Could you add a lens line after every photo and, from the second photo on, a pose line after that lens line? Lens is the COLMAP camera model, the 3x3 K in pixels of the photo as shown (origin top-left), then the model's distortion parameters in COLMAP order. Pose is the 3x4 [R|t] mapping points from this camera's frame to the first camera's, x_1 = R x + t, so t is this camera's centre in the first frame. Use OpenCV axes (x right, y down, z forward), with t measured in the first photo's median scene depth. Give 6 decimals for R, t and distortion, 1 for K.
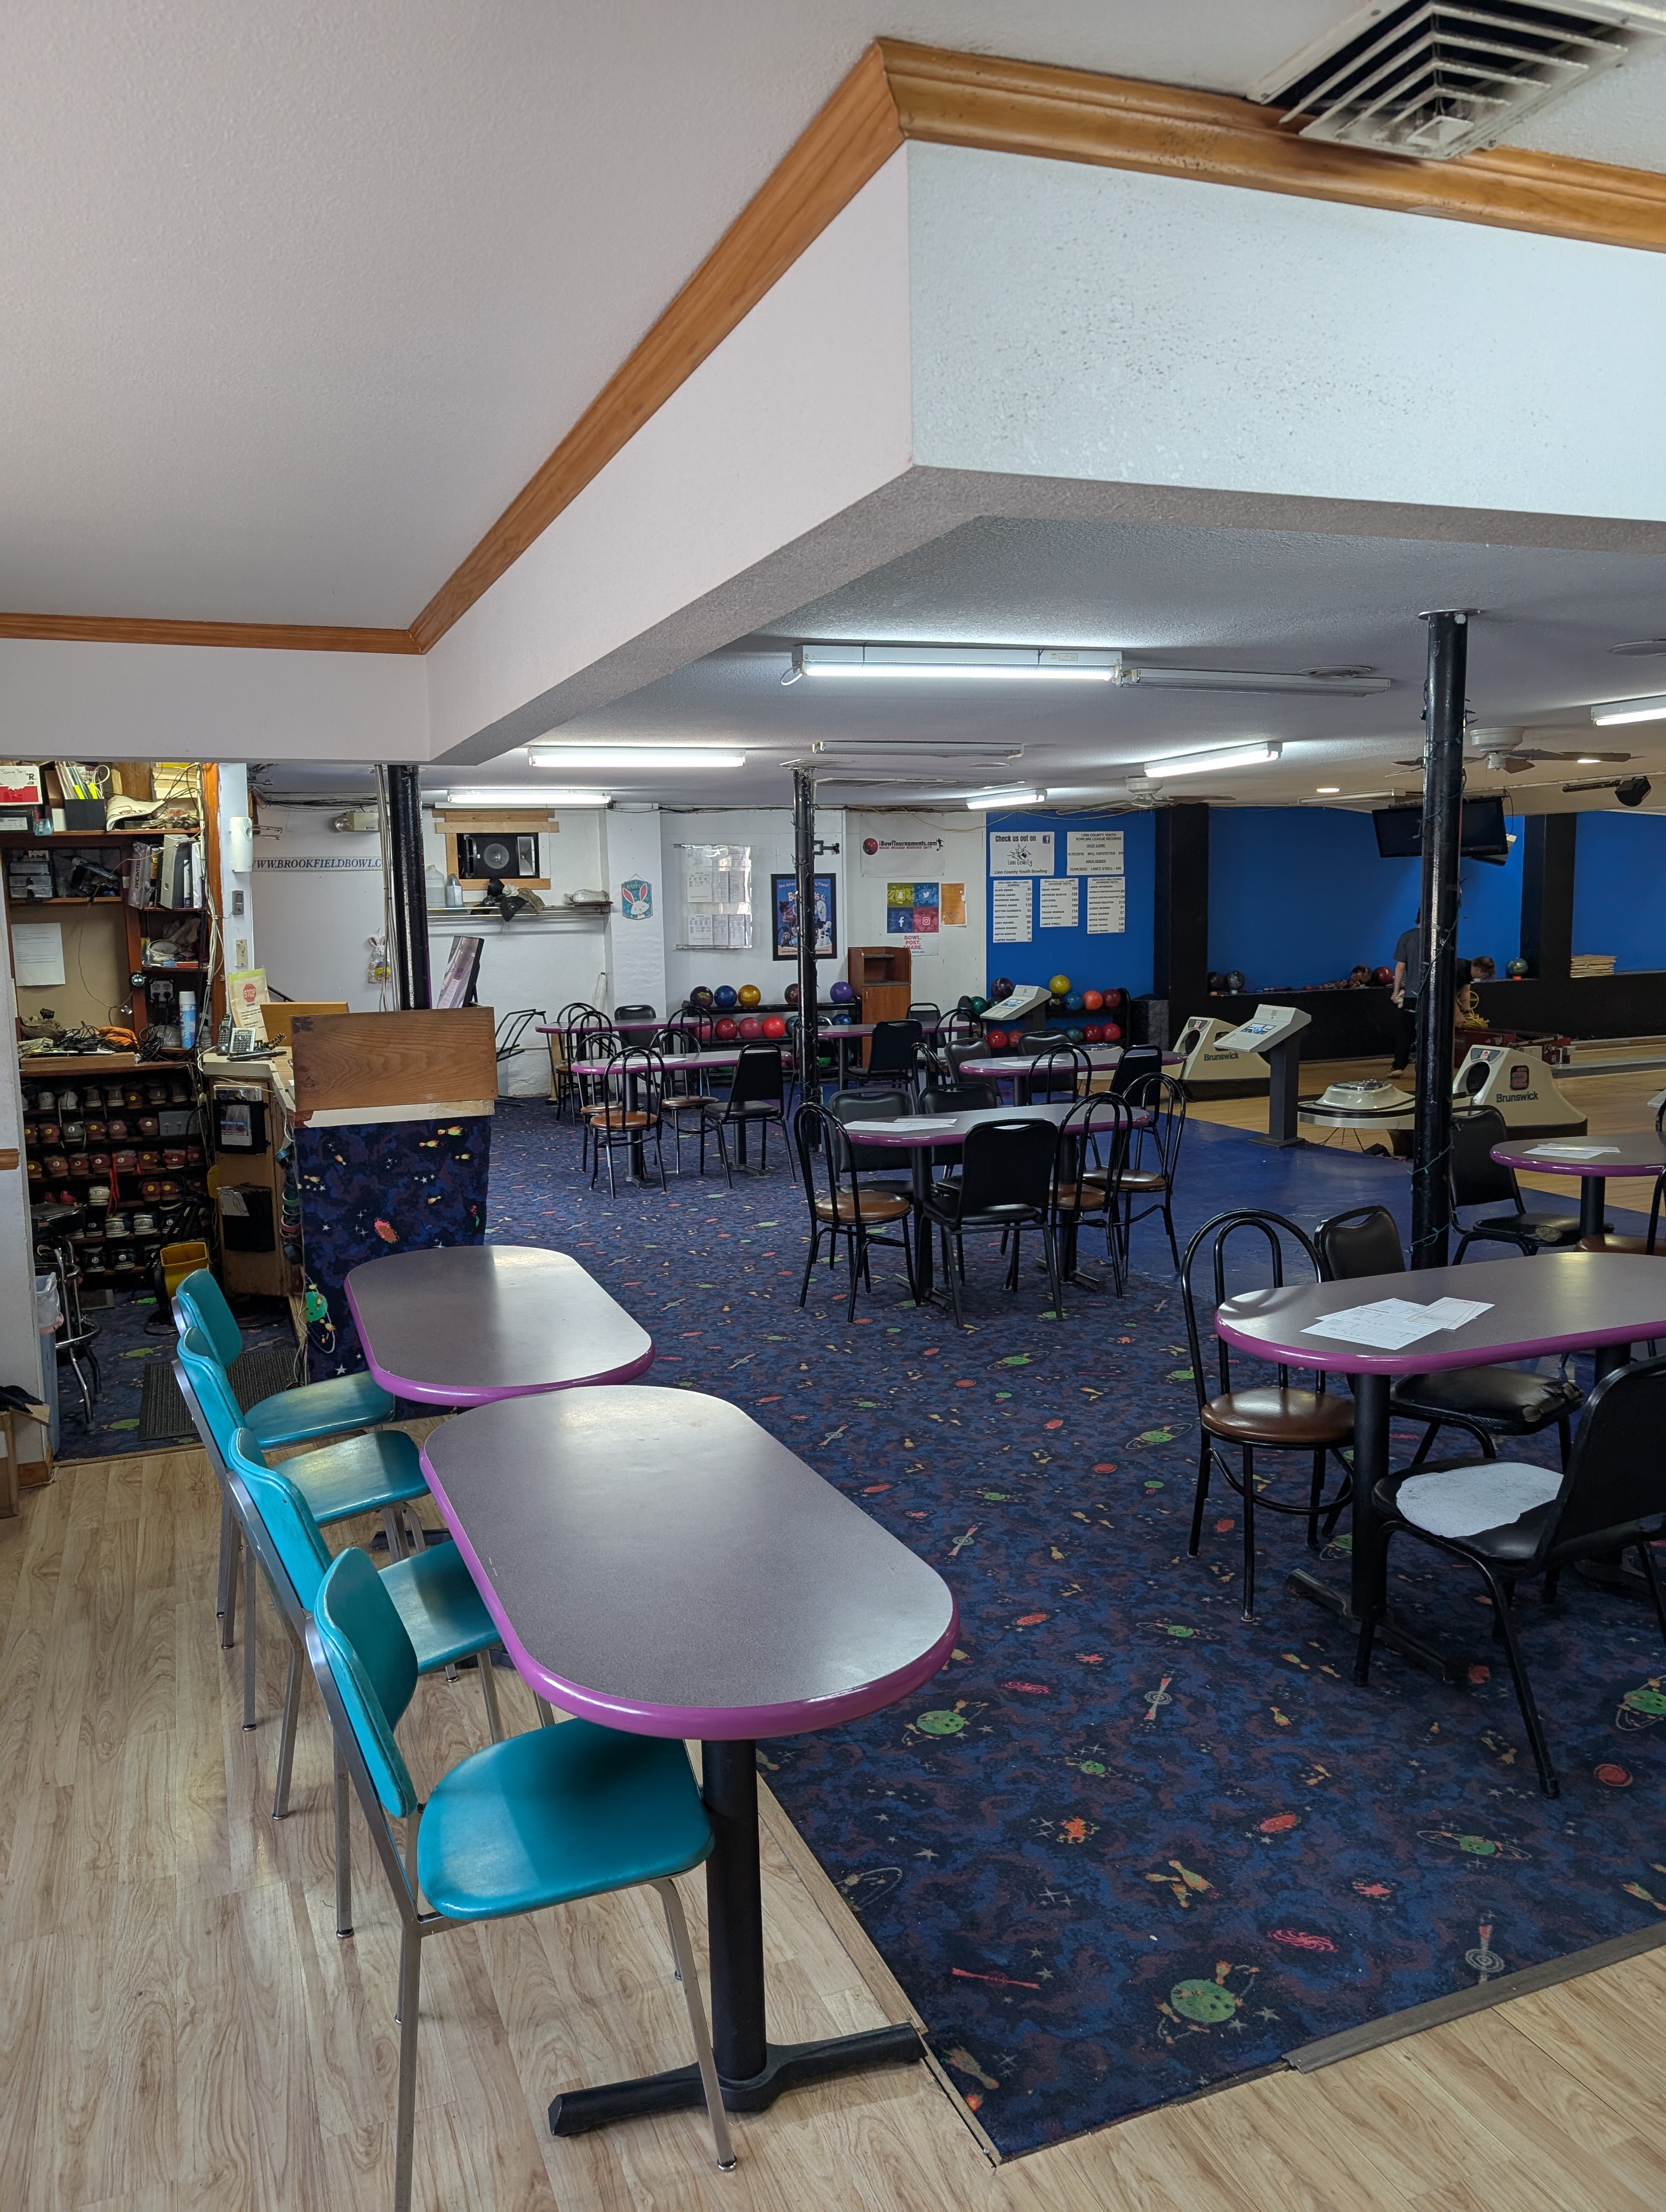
lens RADIAL K [[1576.5, 0, 831.3], [0, 1576.5, 1097.1], [0, 0, 1]] dist [0.019557, -0.017273]
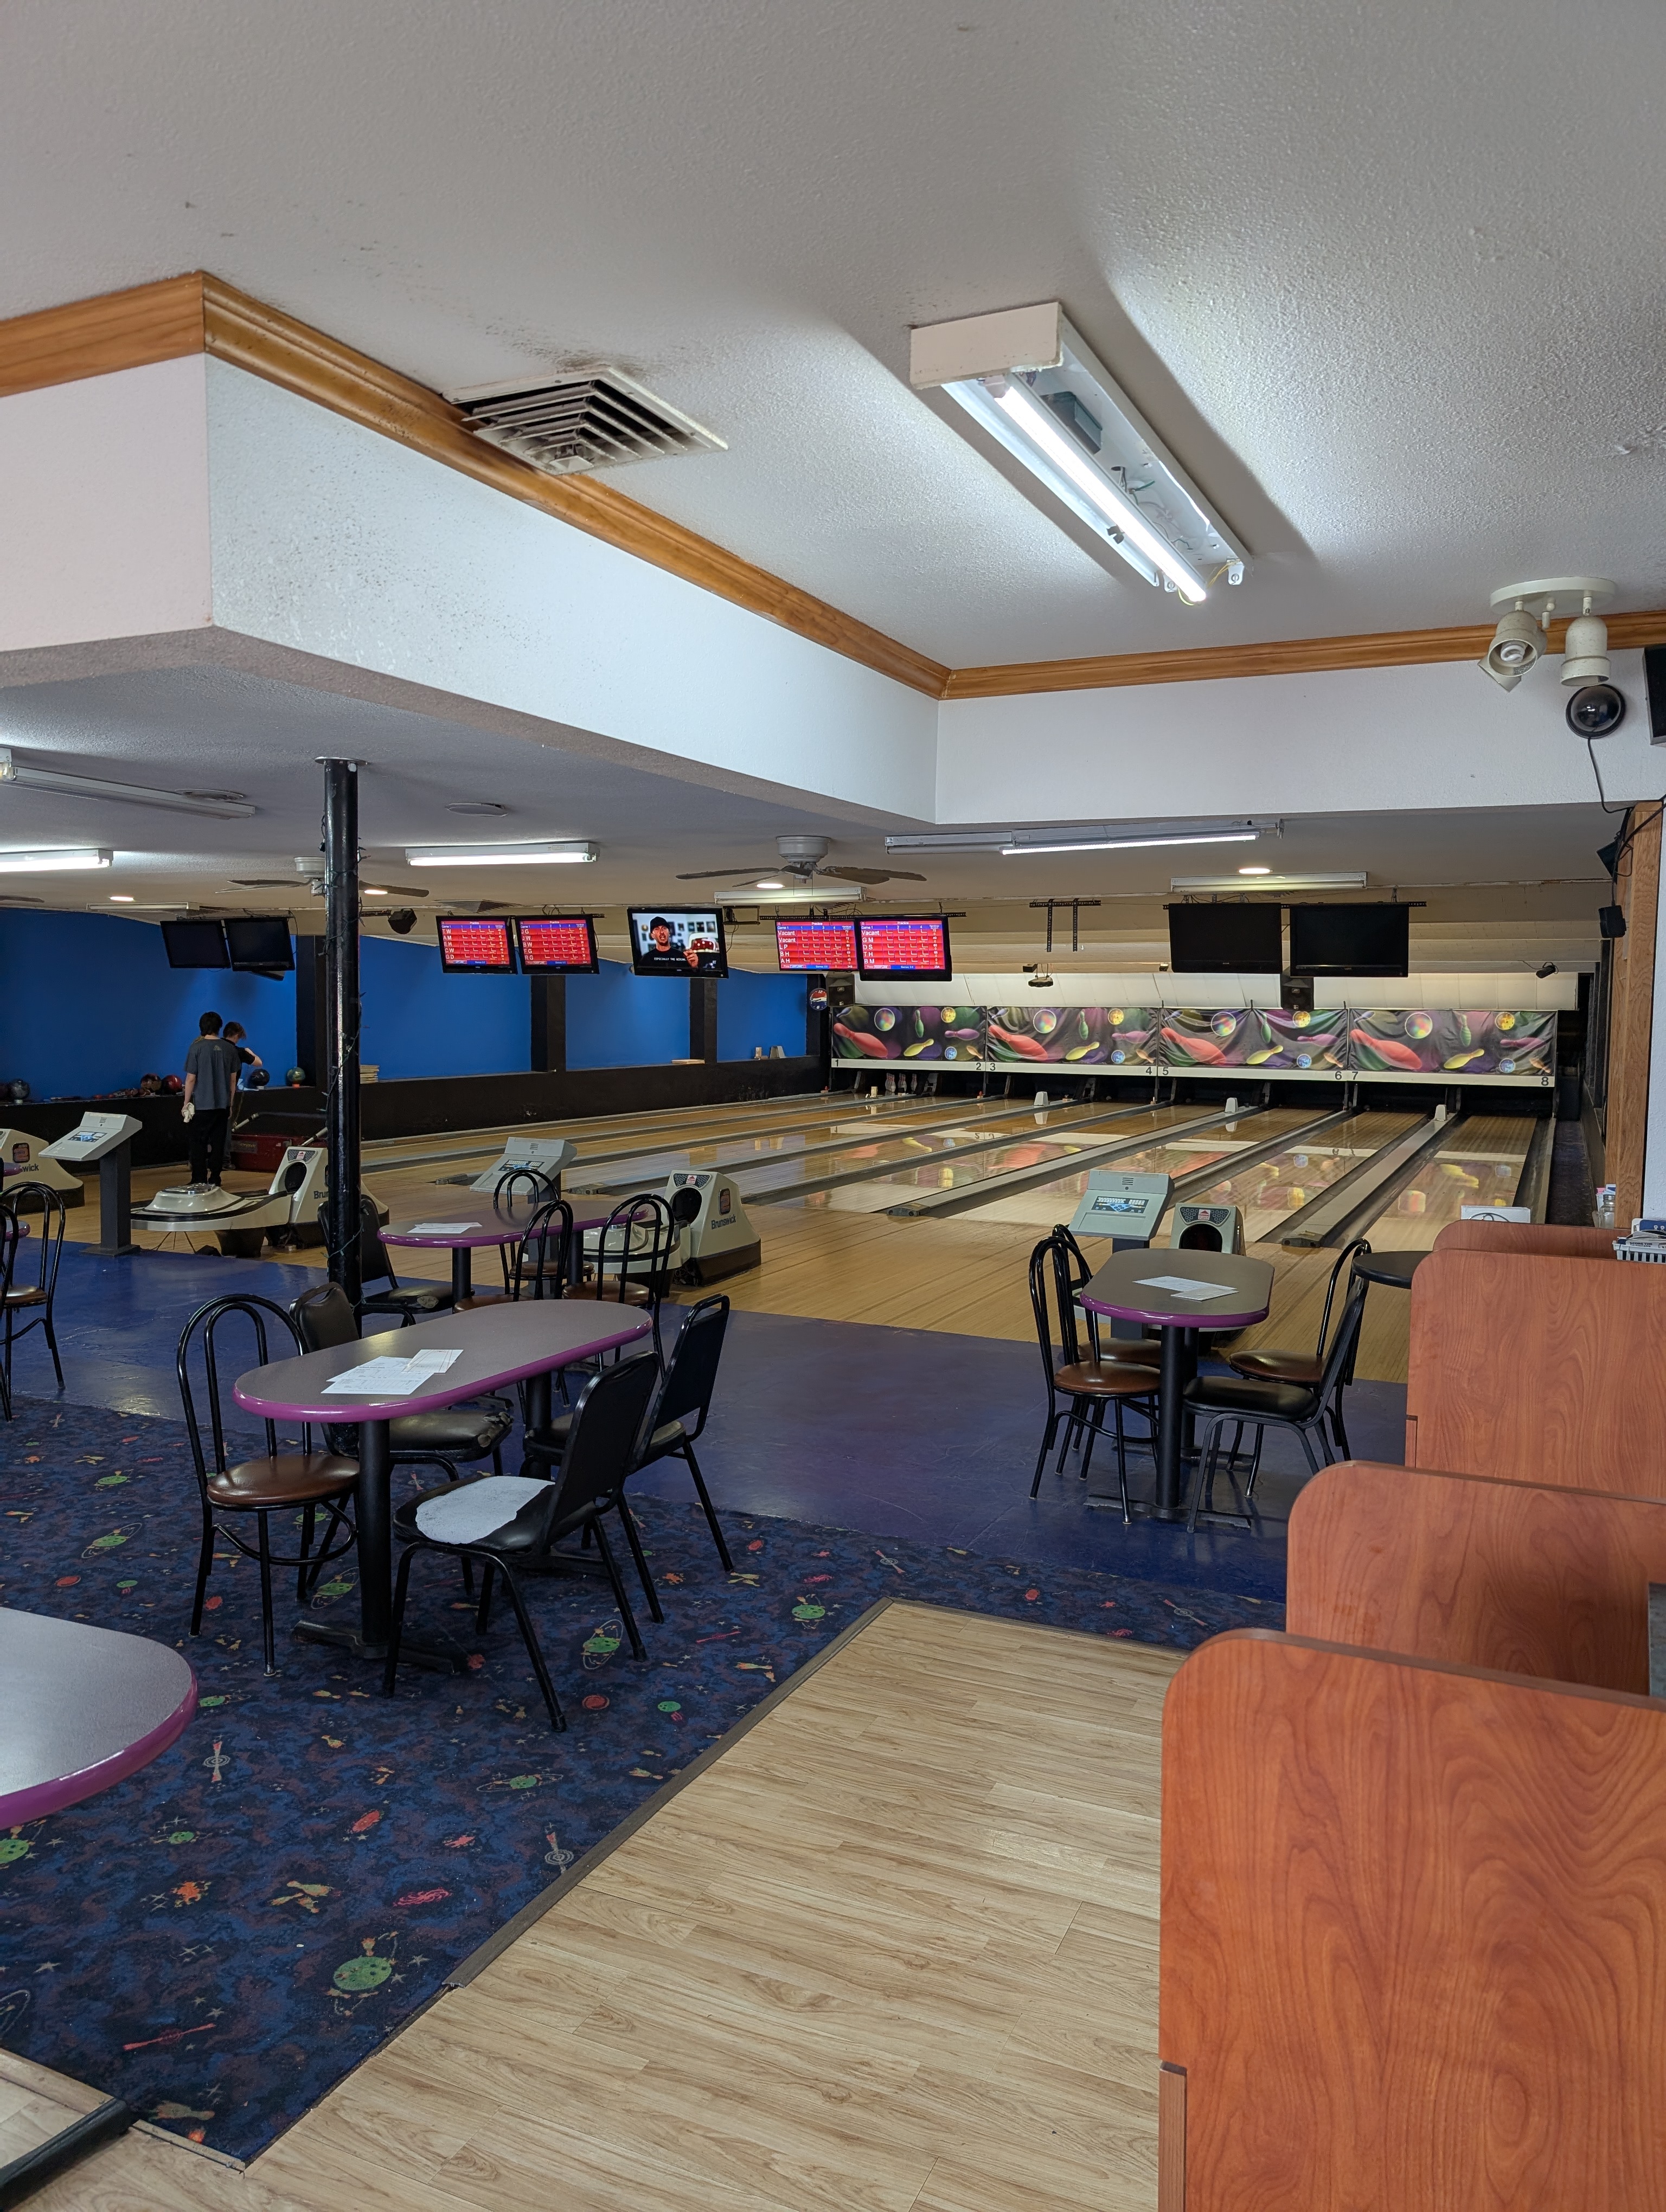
lens RADIAL K [[1576.5, 0, 816.2], [0, 1576.5, 1118.5], [0, 0, 1]] dist [0.019557, -0.017273]
pose [[0.723205, -0.020538, 0.690328, -0.238251], [0.059560, 0.997689, -0.032714, 0.013541], [-0.688061, 0.064775, 0.722756, -0.064444]]
